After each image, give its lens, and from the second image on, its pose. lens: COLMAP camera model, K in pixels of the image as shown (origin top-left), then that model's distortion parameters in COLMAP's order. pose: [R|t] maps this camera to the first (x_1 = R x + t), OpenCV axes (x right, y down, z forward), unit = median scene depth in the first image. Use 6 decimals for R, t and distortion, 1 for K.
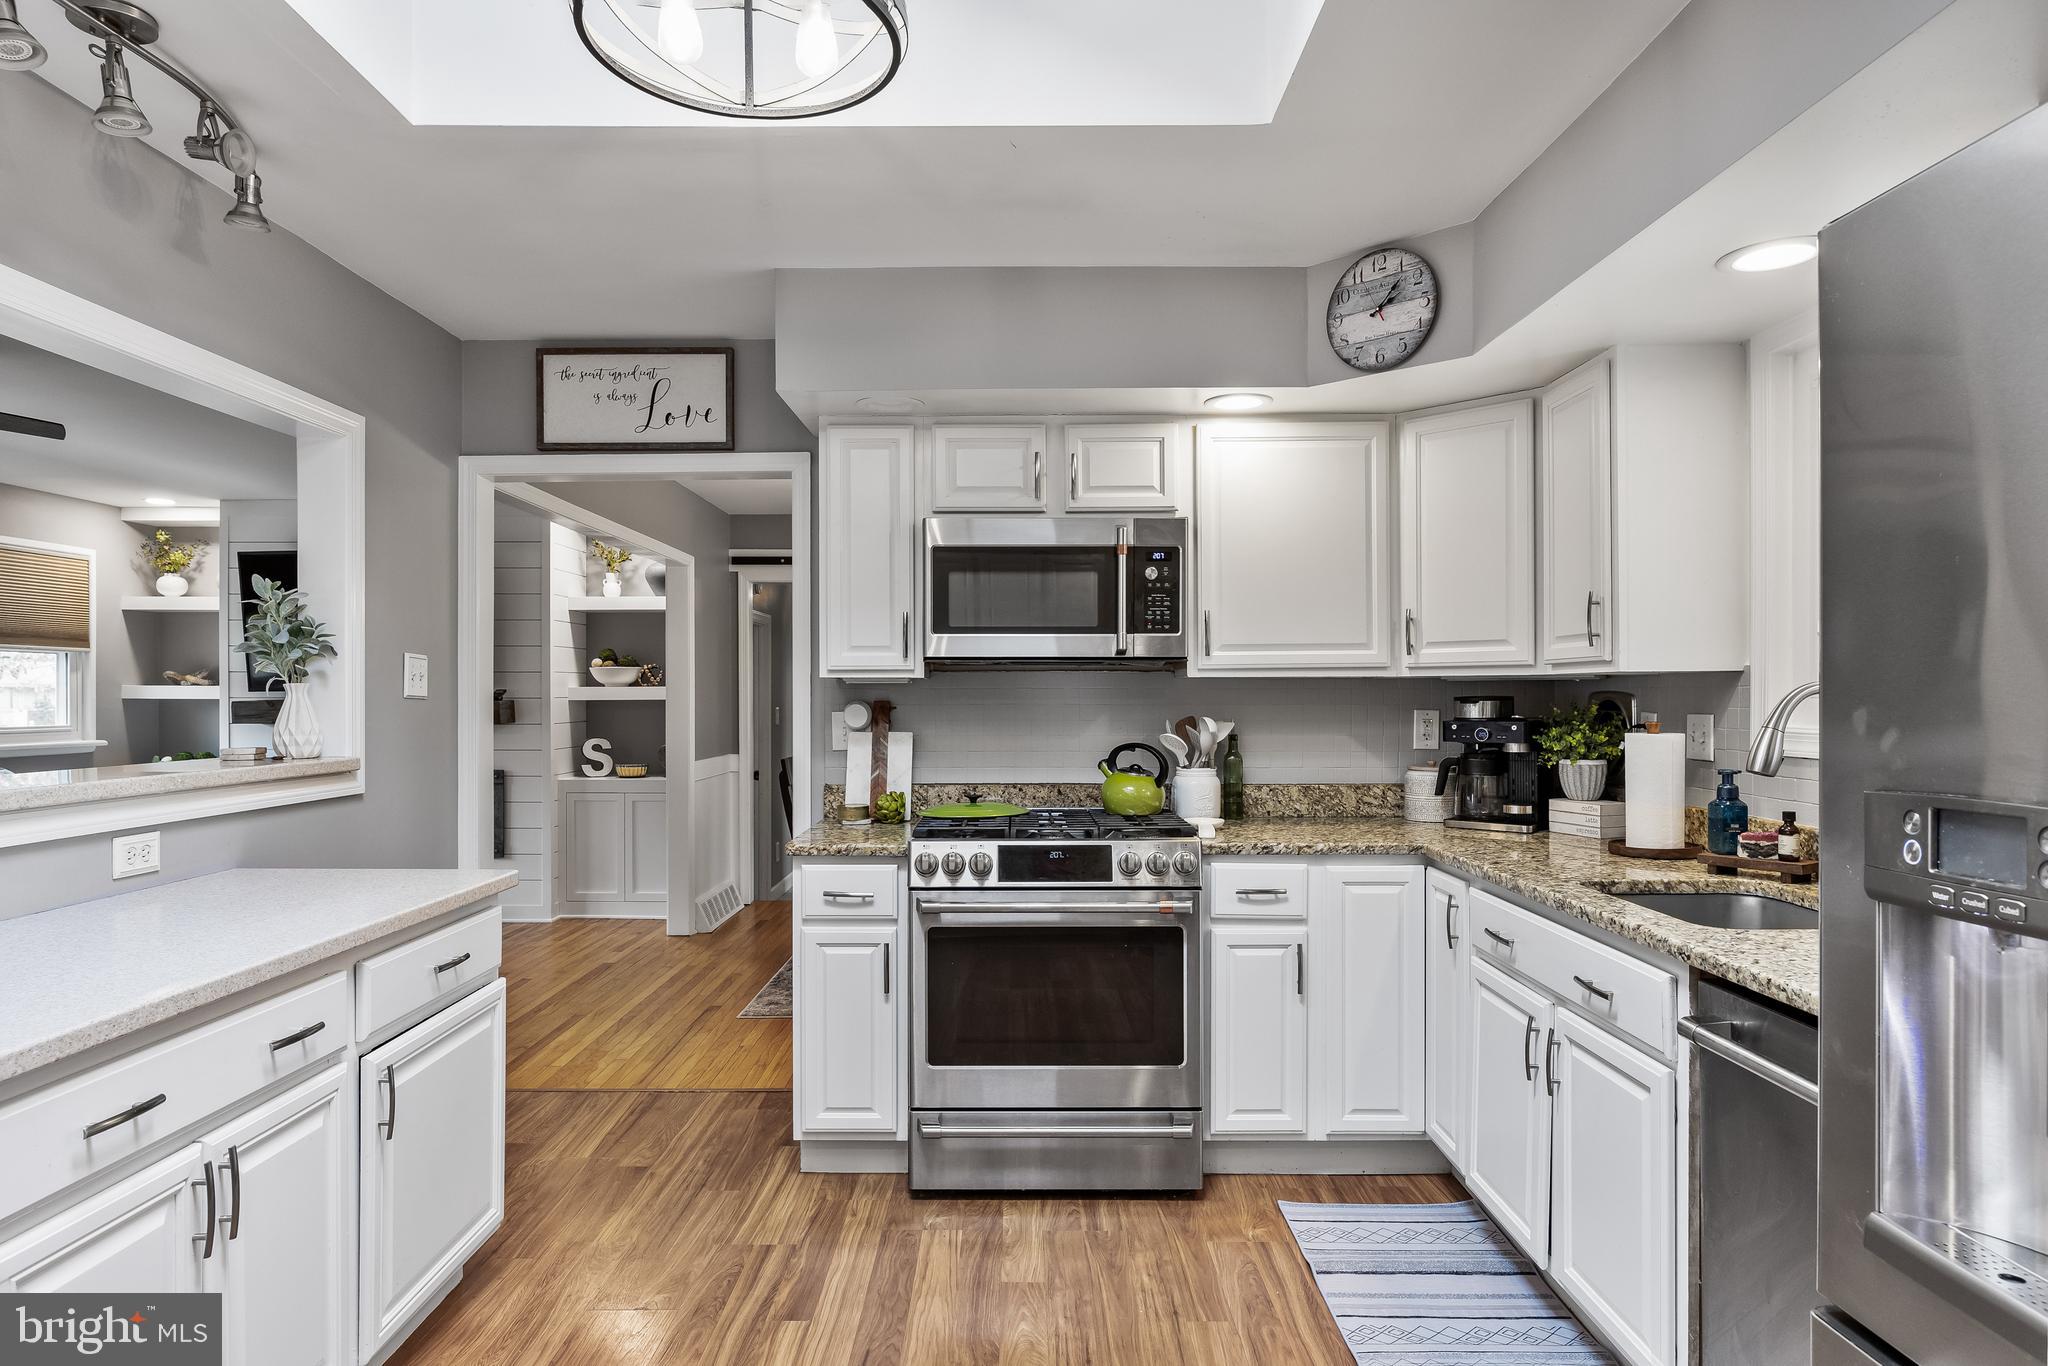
lens RADIAL K [[1190.2, 0, 1011.4], [0, 1190.2, 704.9], [0, 0, 1]] dist [-0.011480, 0.000333]
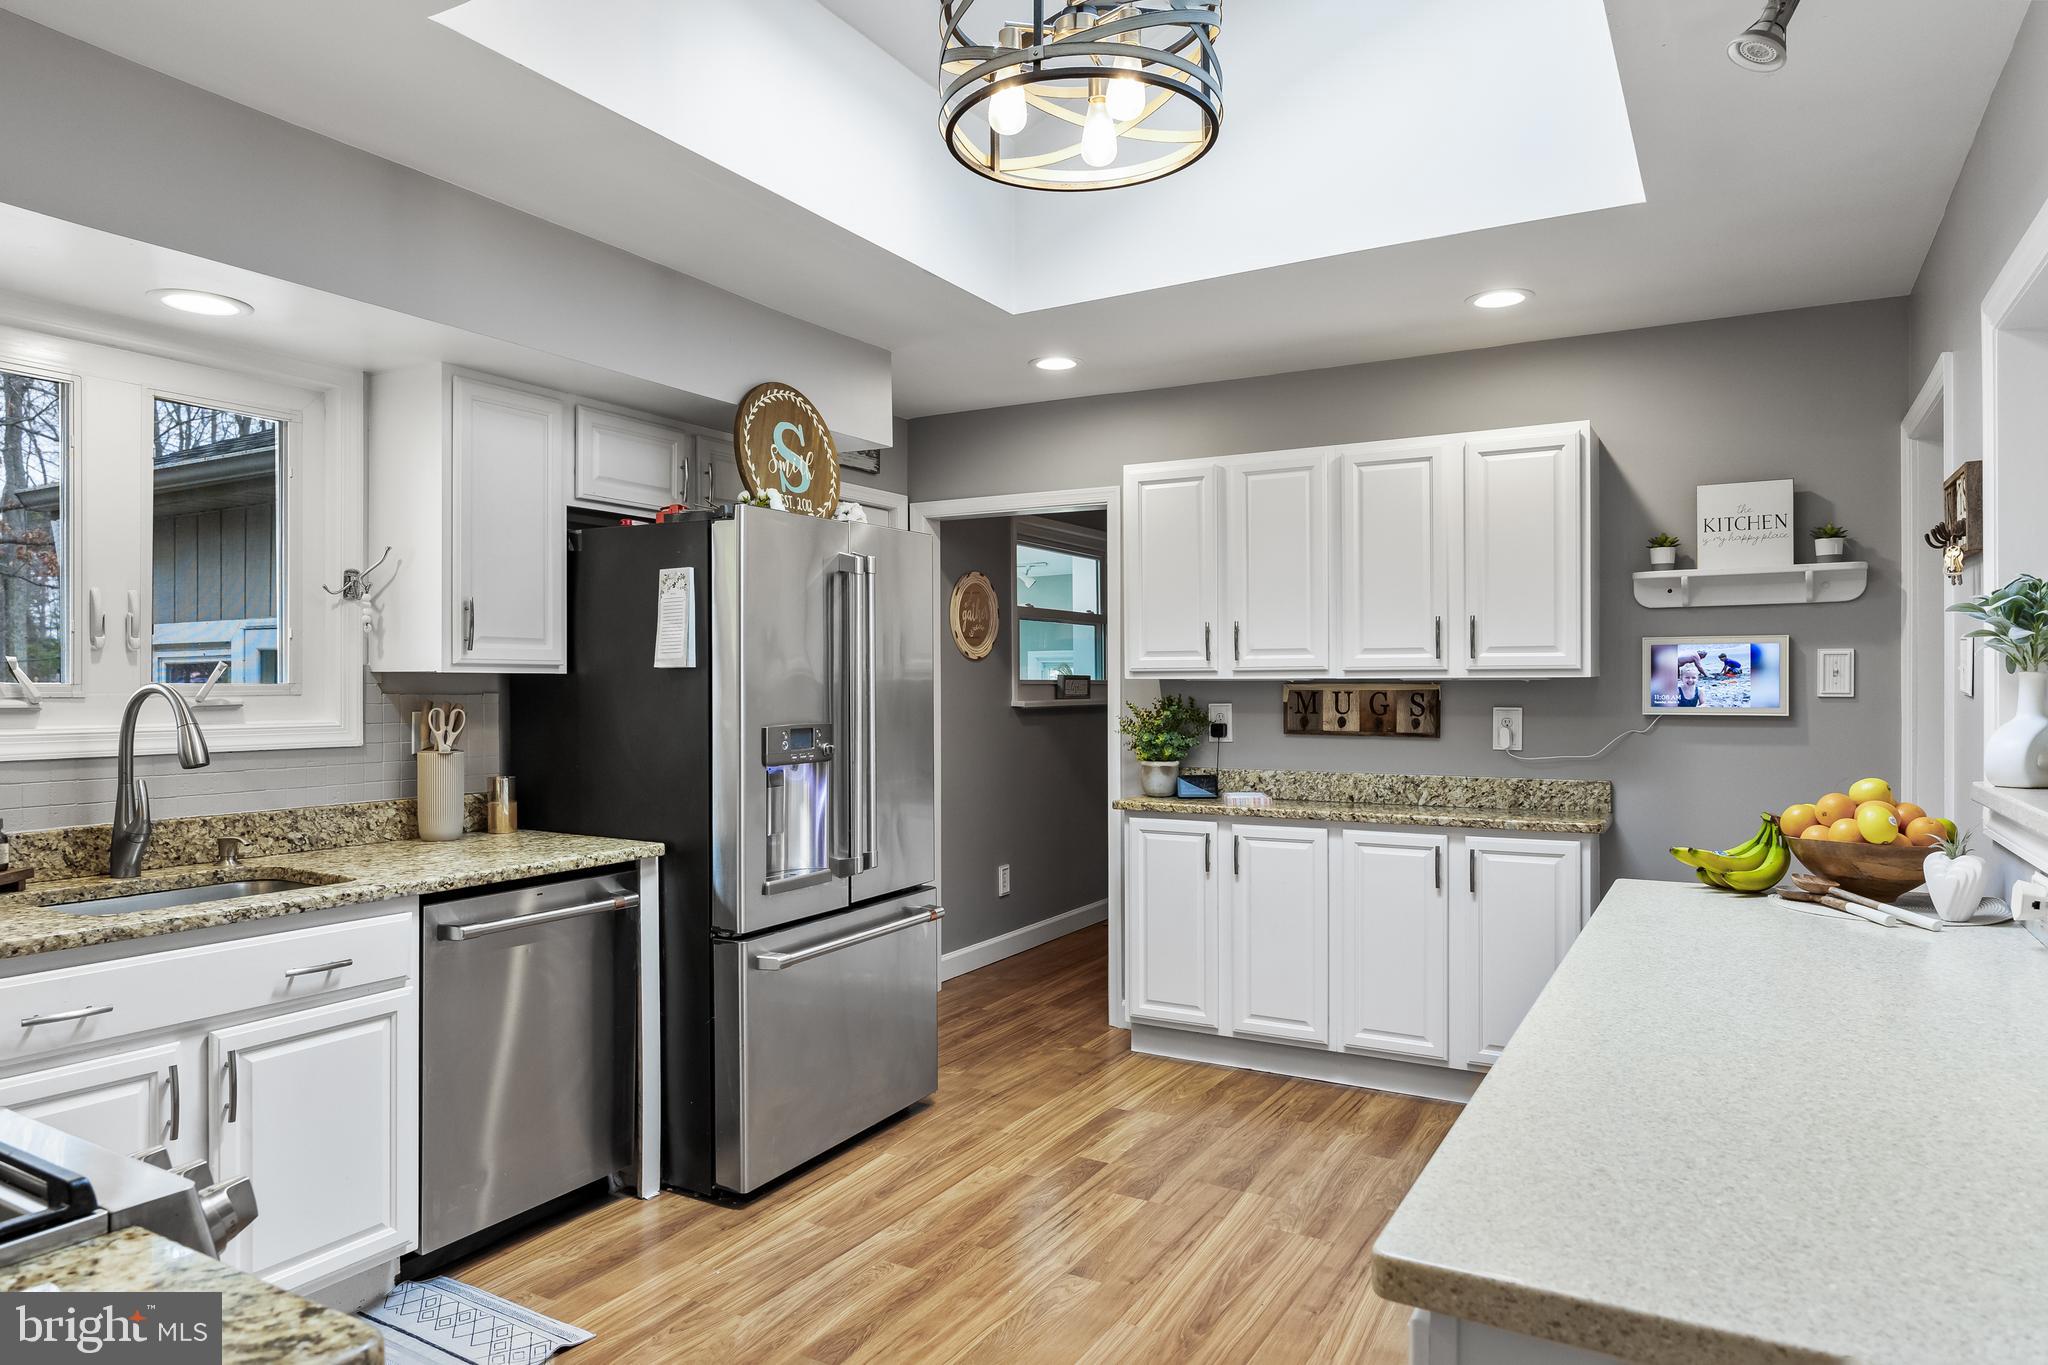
lens RADIAL K [[1268.2, 0, 1014.0], [0, 1268.2, 683.4], [0, 0, 1]] dist [-0.013836, 0.002291]
pose [[-0.868689, 0.000709, 0.495357, -0.434860], [0.005311, 0.999955, 0.007882, -0.017391], [-0.495329, 0.009478, -0.868654, 1.169083]]
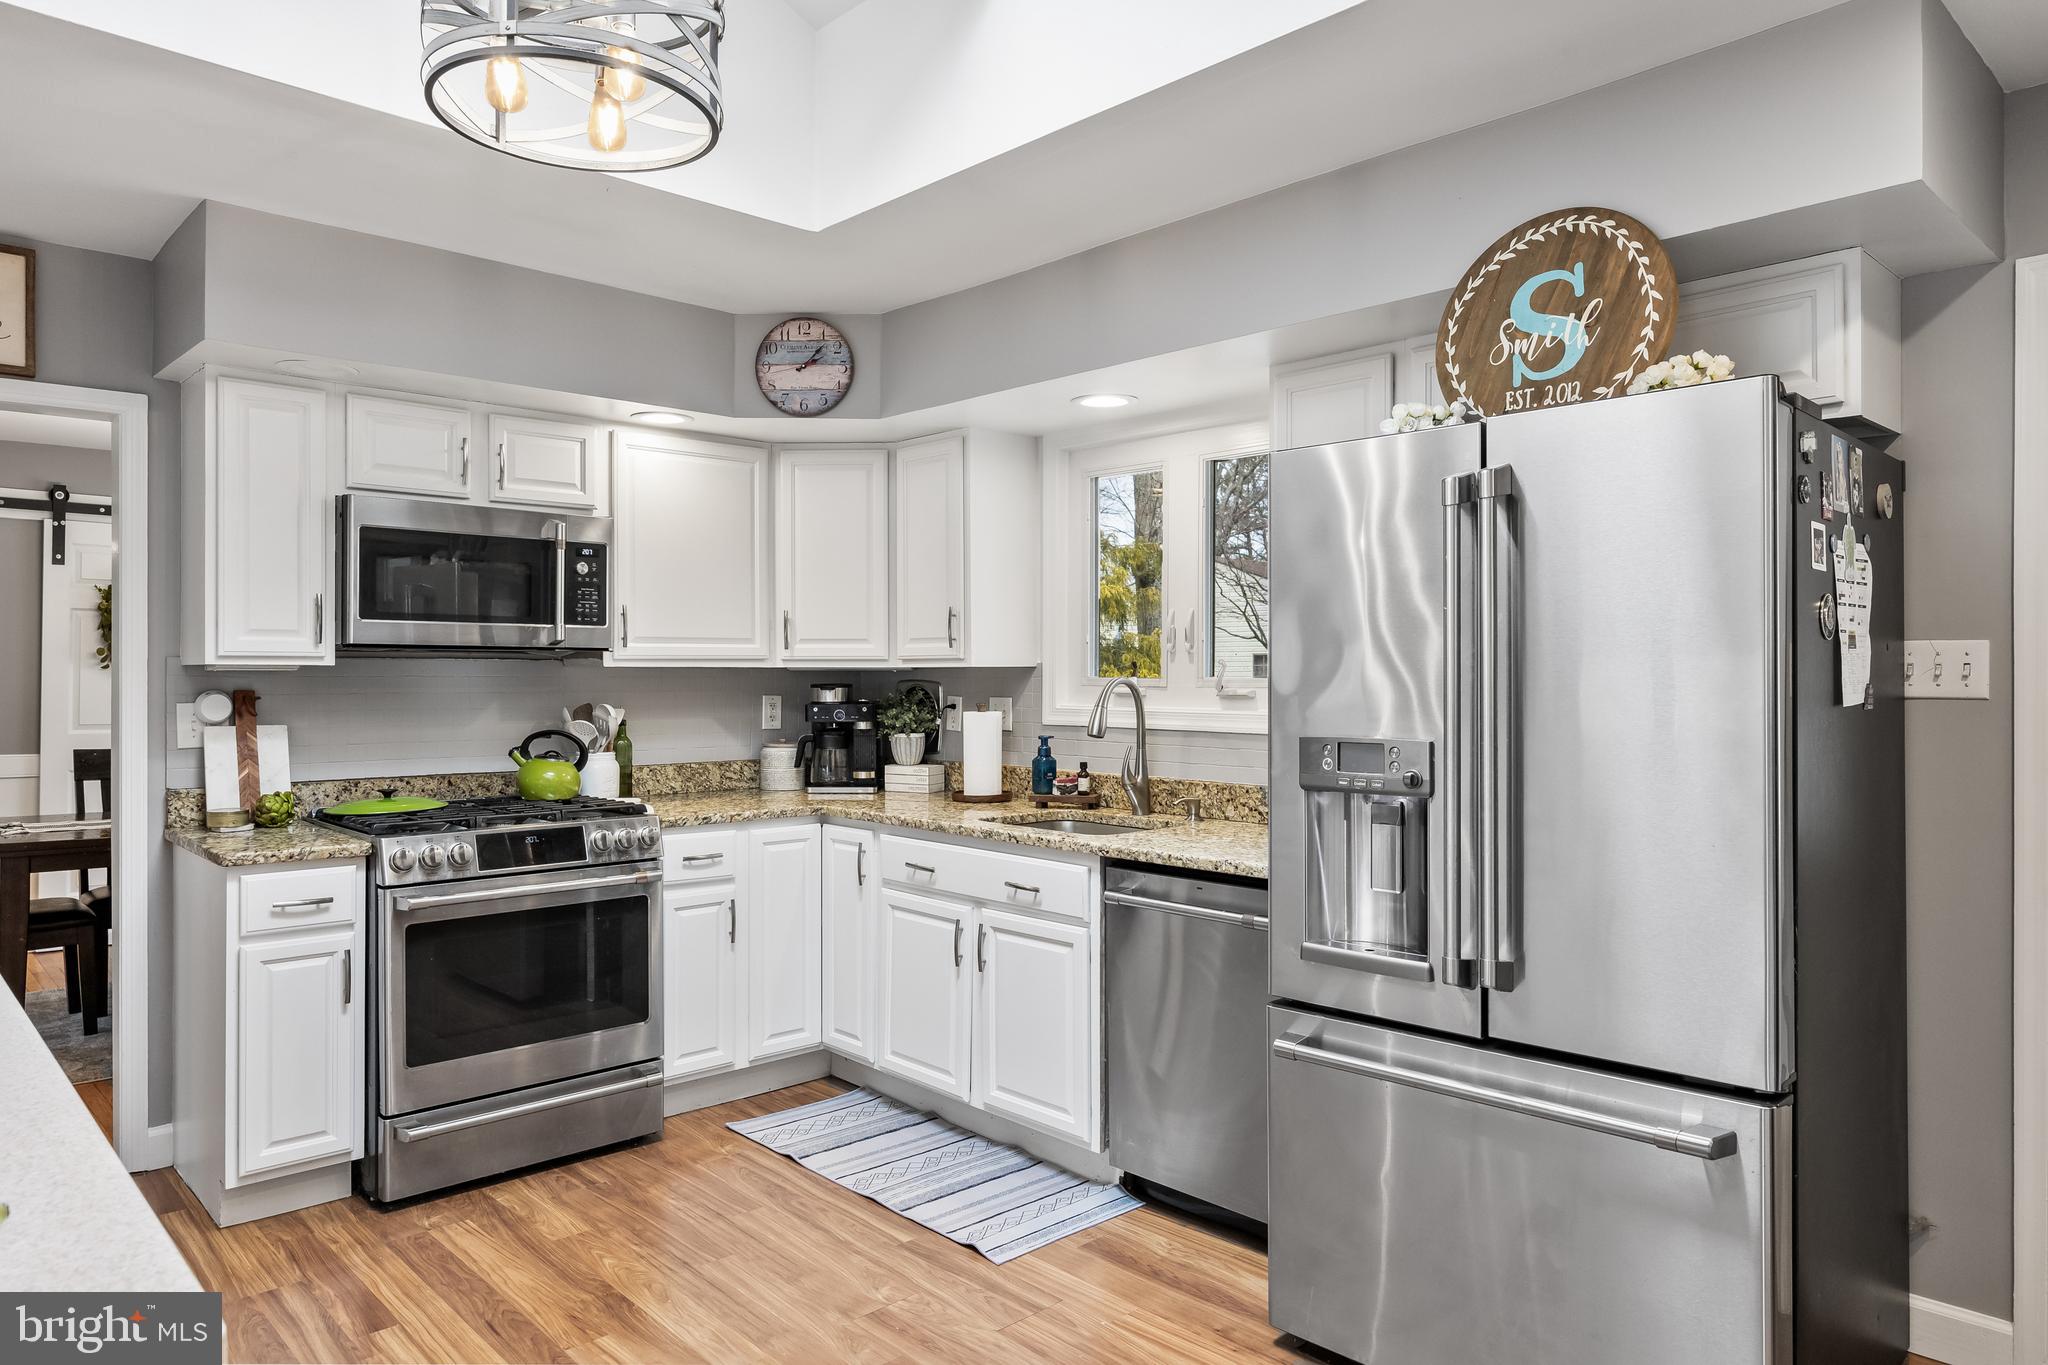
lens RADIAL K [[1300.7, 0, 1017.3], [0, 1300.7, 680.4], [0, 0, 1]] dist [-0.005283, 0.003529]
pose [[0.723783, -0.000536, 0.690028, -0.429326], [0.002914, 0.999993, -0.002280, -0.007993], [-0.690022, 0.003662, 0.723779, -0.106317]]
